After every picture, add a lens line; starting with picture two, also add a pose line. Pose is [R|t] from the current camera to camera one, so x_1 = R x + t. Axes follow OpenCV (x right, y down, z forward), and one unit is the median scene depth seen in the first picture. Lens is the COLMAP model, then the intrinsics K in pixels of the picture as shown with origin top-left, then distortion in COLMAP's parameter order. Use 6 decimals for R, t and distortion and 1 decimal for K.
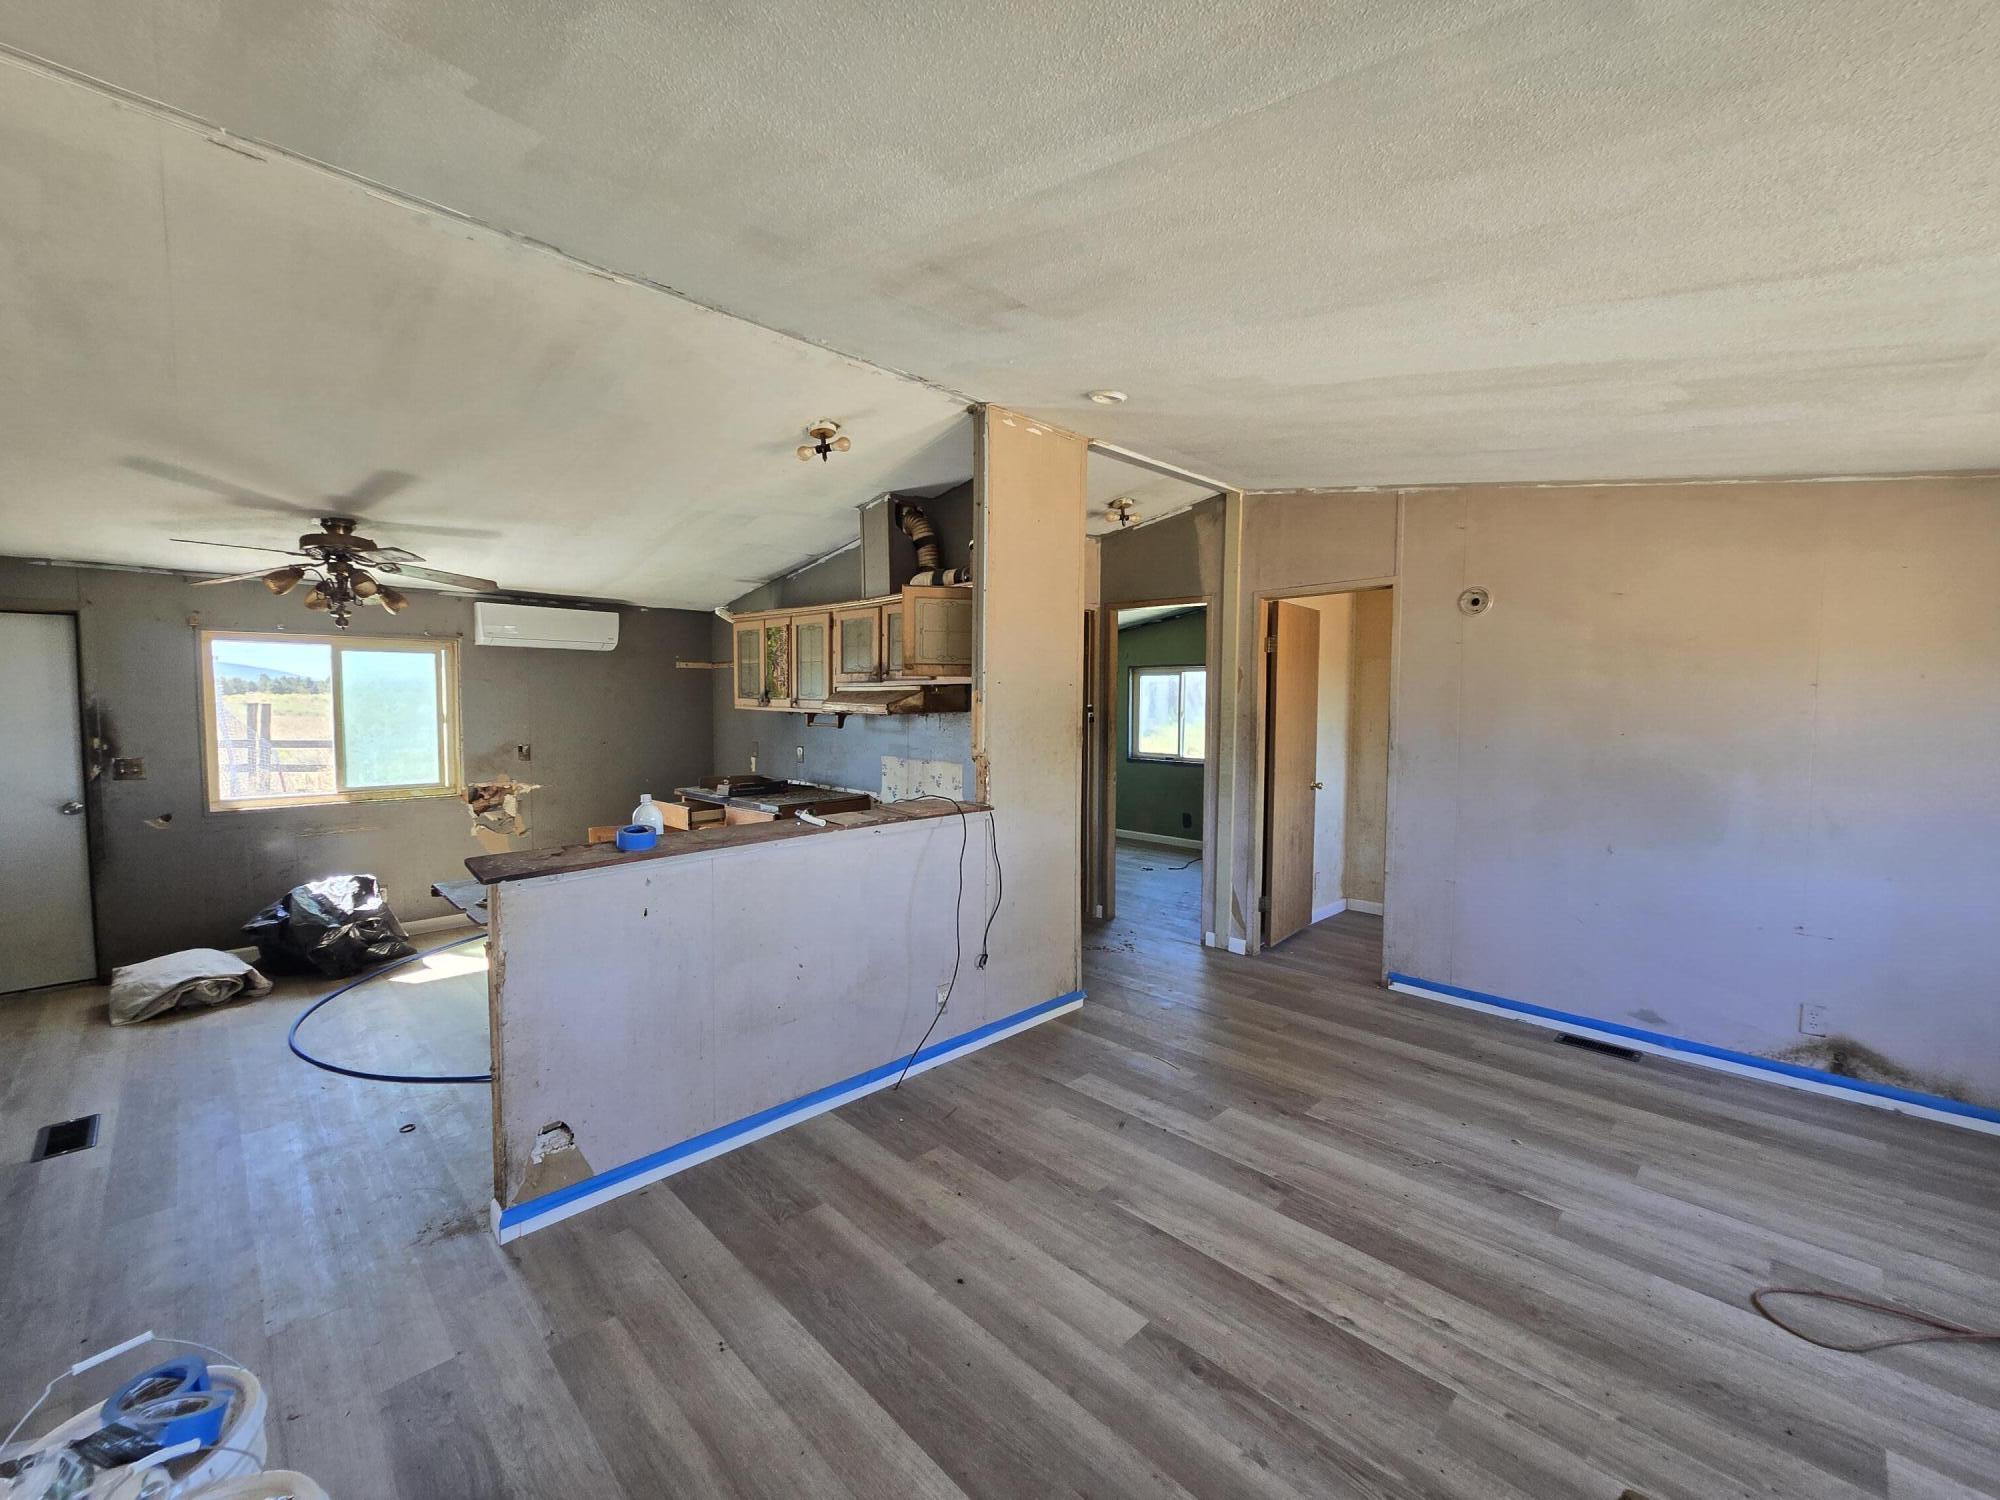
lens RADIAL K [[814.3, 0, 991.9], [0, 814.3, 745.7], [0, 0, 1]] dist [-0.000523, 0.000557]
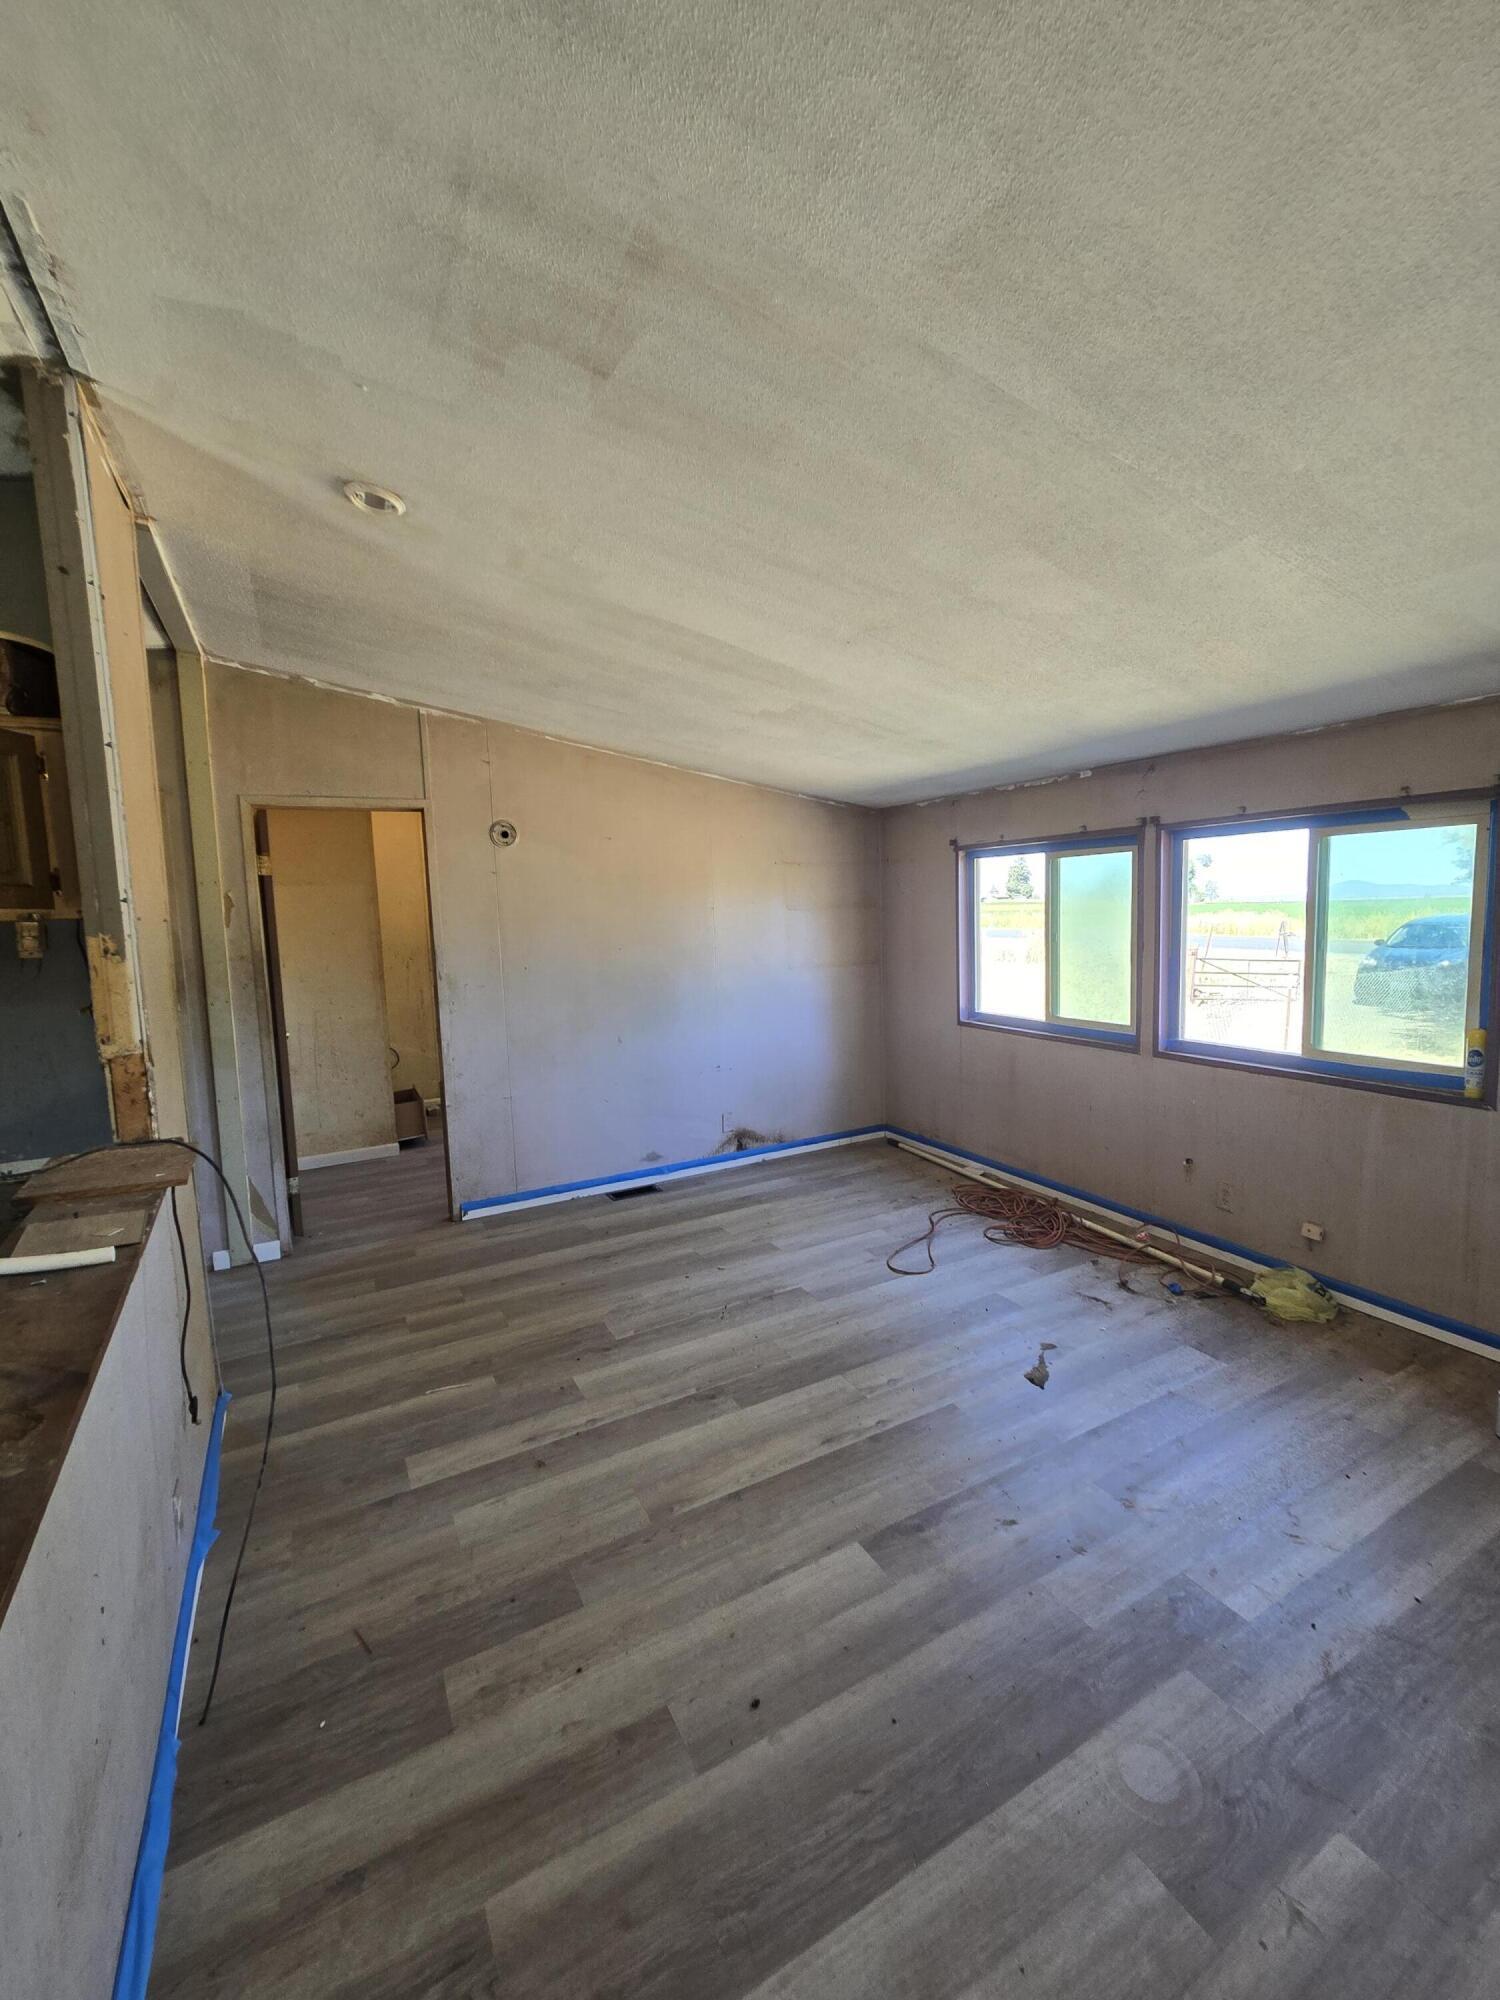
lens RADIAL K [[814.3, 0, 763.9], [0, 814.3, 995.7], [0, 0, 1]] dist [-0.000523, 0.000557]
pose [[0.270748, -0.111160, 0.956211, -0.479790], [0.086285, 0.992115, 0.090903, -0.045598], [-0.958776, 0.057894, 0.278204, 0.517977]]
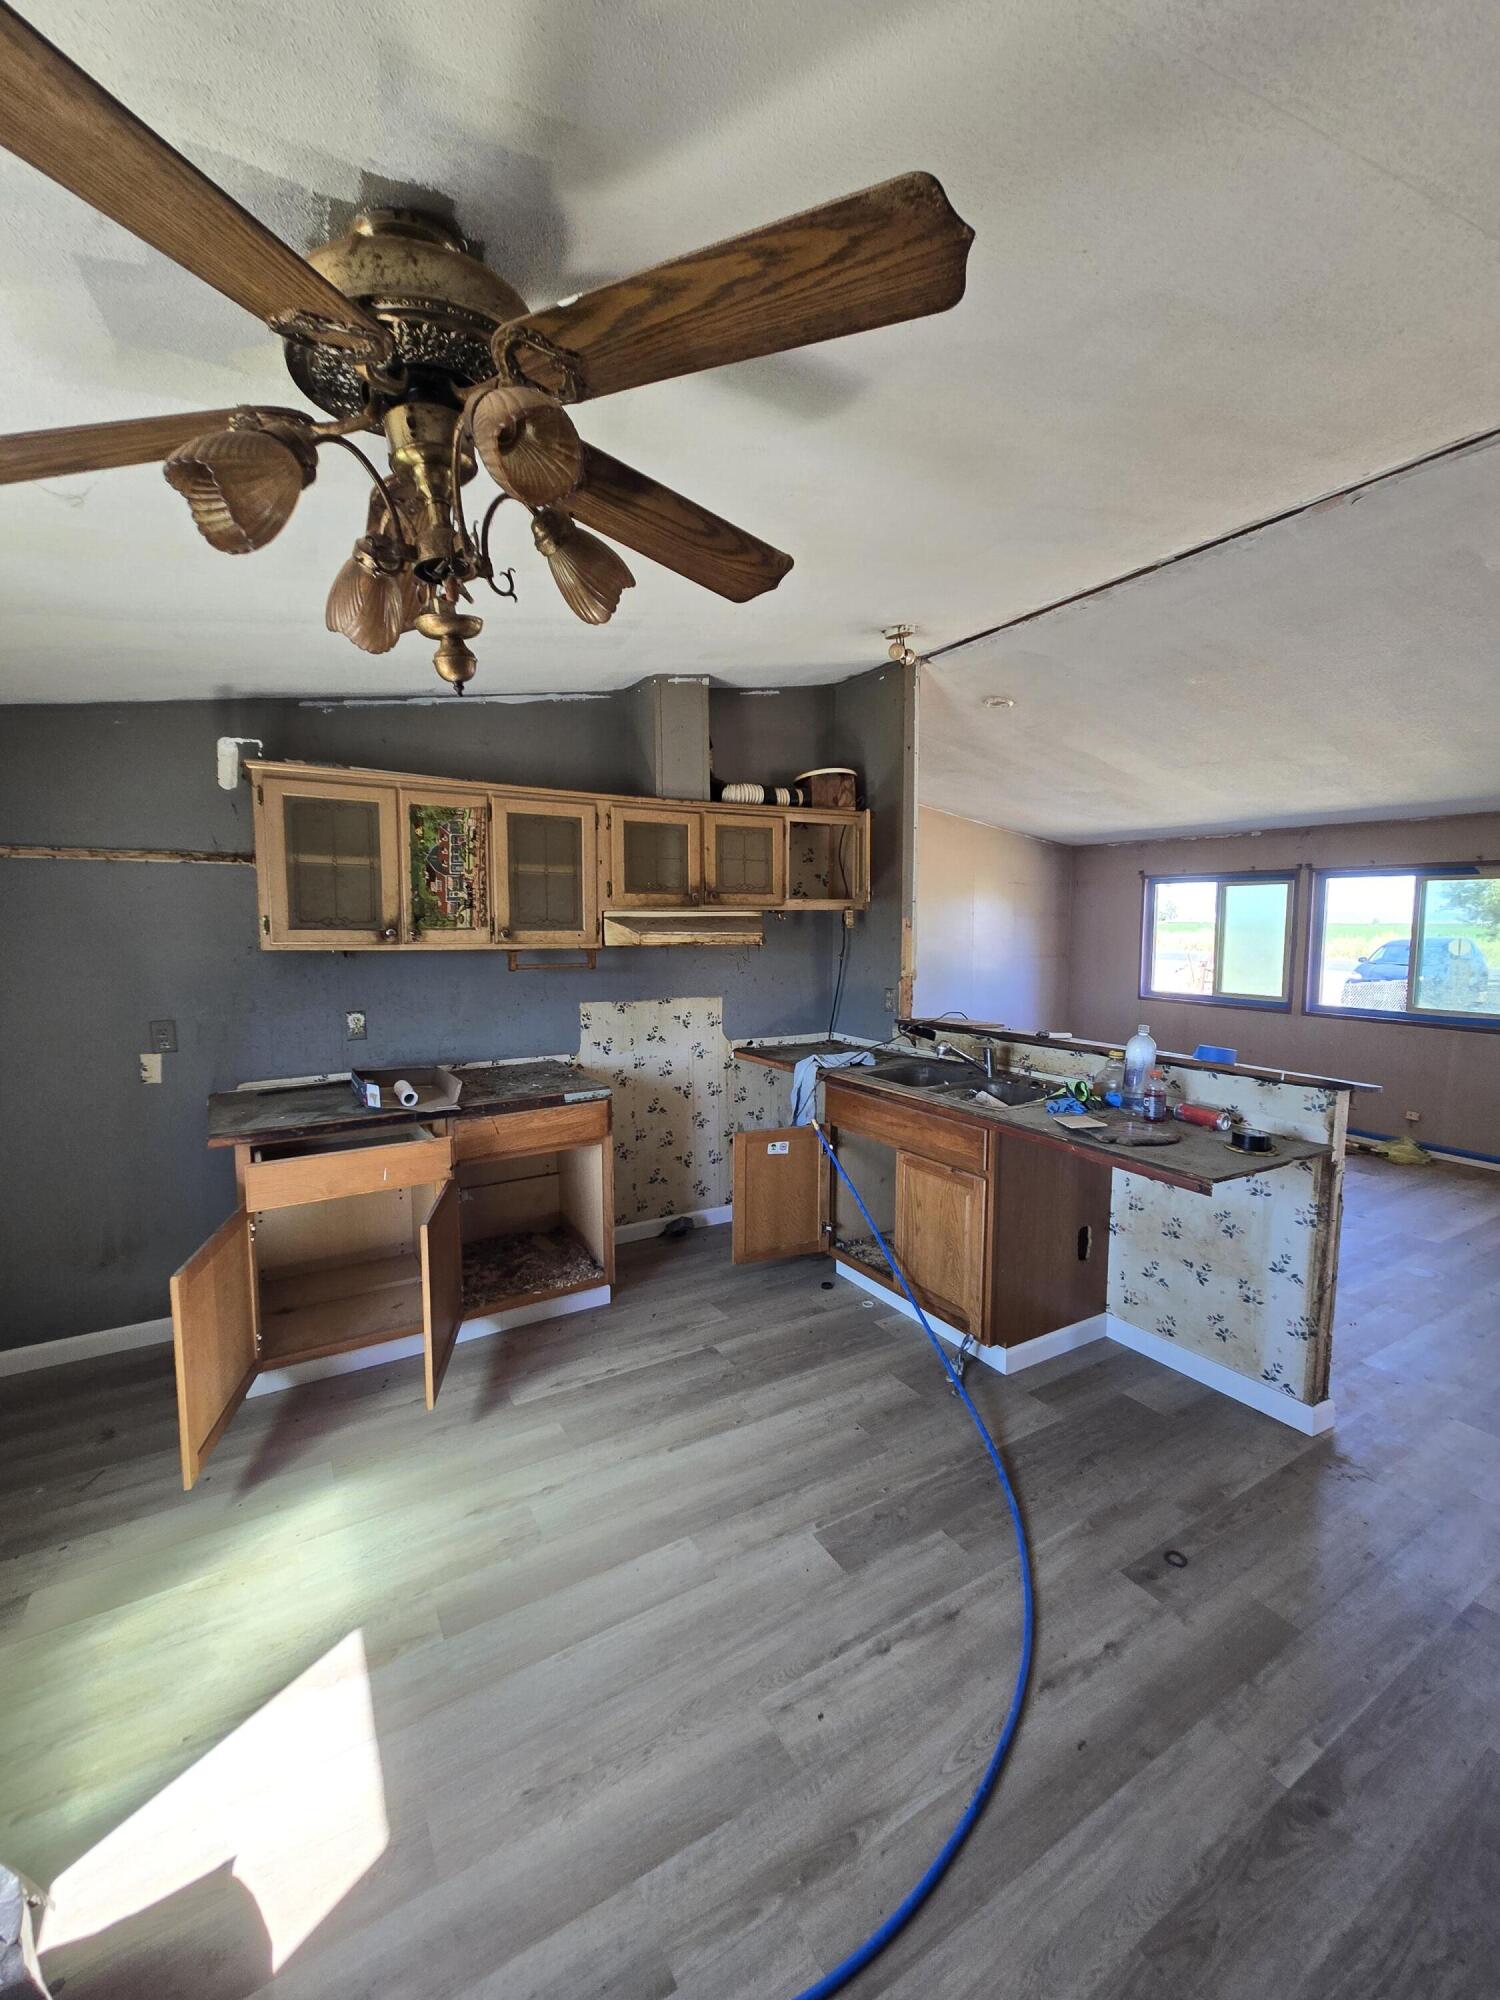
lens RADIAL K [[814.3, 0, 742.2], [0, 814.3, 995.1], [0, 0, 1]] dist [-0.000523, 0.000557]
pose [[0.247277, -0.095007, 0.964276, -1.352101], [0.059391, 0.994796, 0.082784, -0.078893], [-0.967123, 0.036798, 0.251633, 1.101671]]
